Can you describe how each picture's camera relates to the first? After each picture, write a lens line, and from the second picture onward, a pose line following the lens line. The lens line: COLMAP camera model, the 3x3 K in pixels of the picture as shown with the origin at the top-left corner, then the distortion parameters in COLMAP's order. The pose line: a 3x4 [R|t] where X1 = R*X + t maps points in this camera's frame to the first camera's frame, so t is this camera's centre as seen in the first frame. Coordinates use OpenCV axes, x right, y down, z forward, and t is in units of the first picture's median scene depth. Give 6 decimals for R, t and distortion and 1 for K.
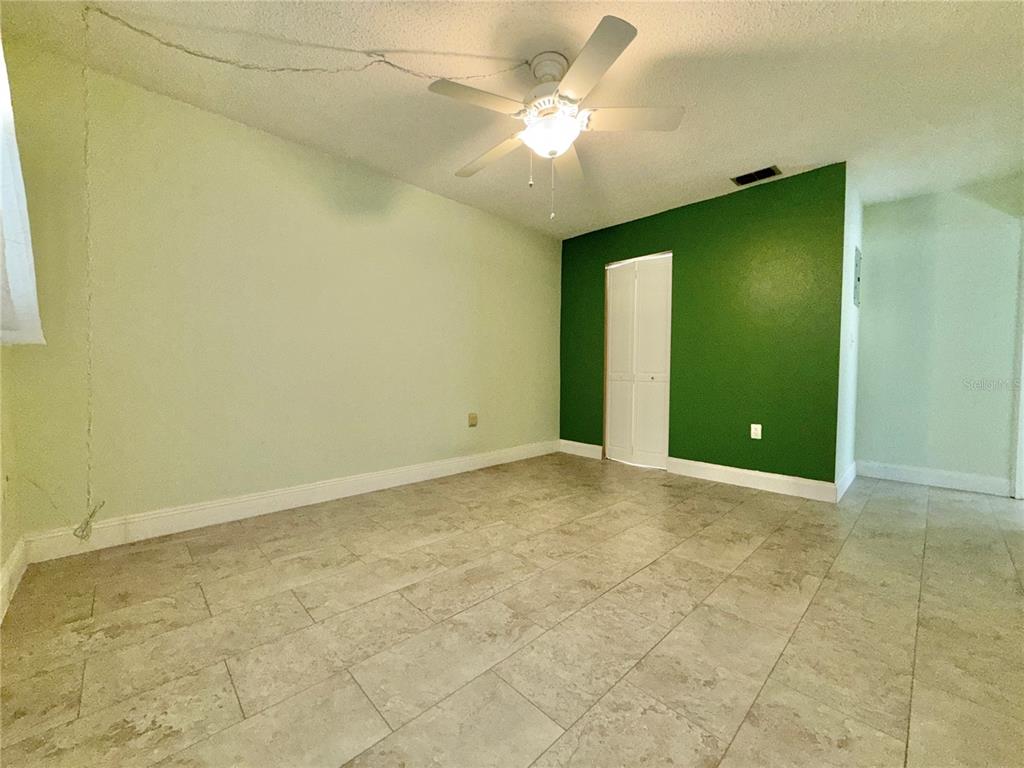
lens RADIAL K [[435.2, 0, 497.8], [0, 435.2, 381.5], [0, 0, 1]] dist [0.001116, -0.000174]
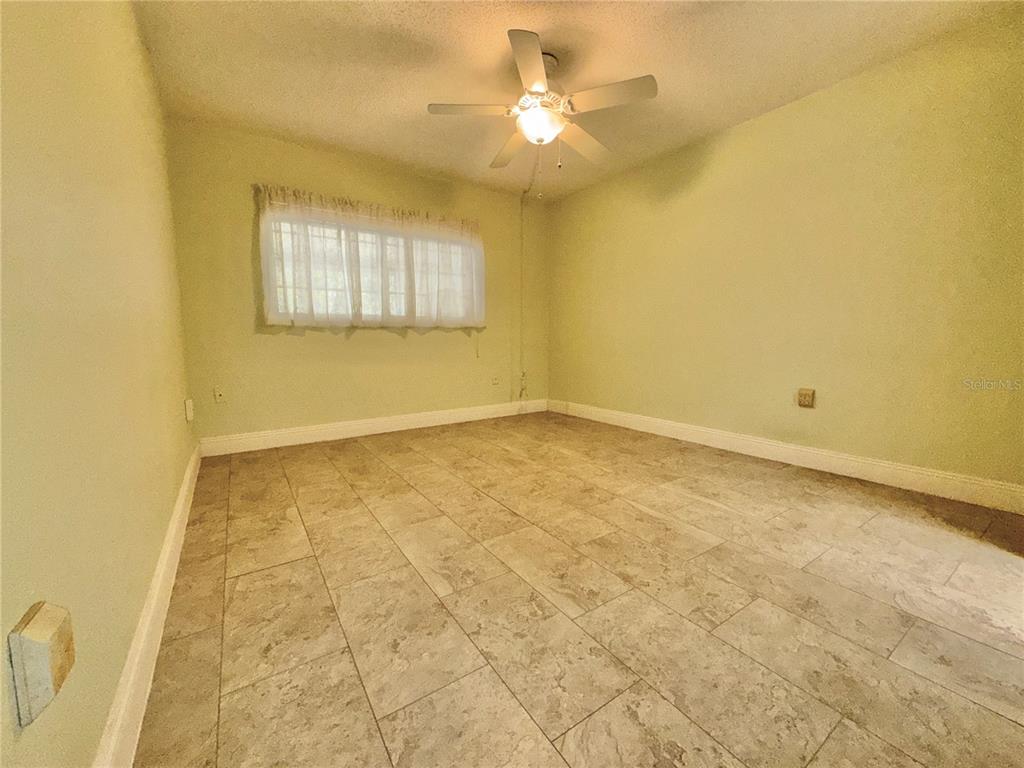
lens RADIAL K [[435.2, 0, 497.8], [0, 435.2, 381.5], [0, 0, 1]] dist [0.001116, -0.000174]
pose [[-0.232928, 0.091943, -0.968138, 1.297604], [-0.022836, 0.994729, 0.099962, 0.002254], [0.972226, 0.045392, -0.229601, 1.147930]]
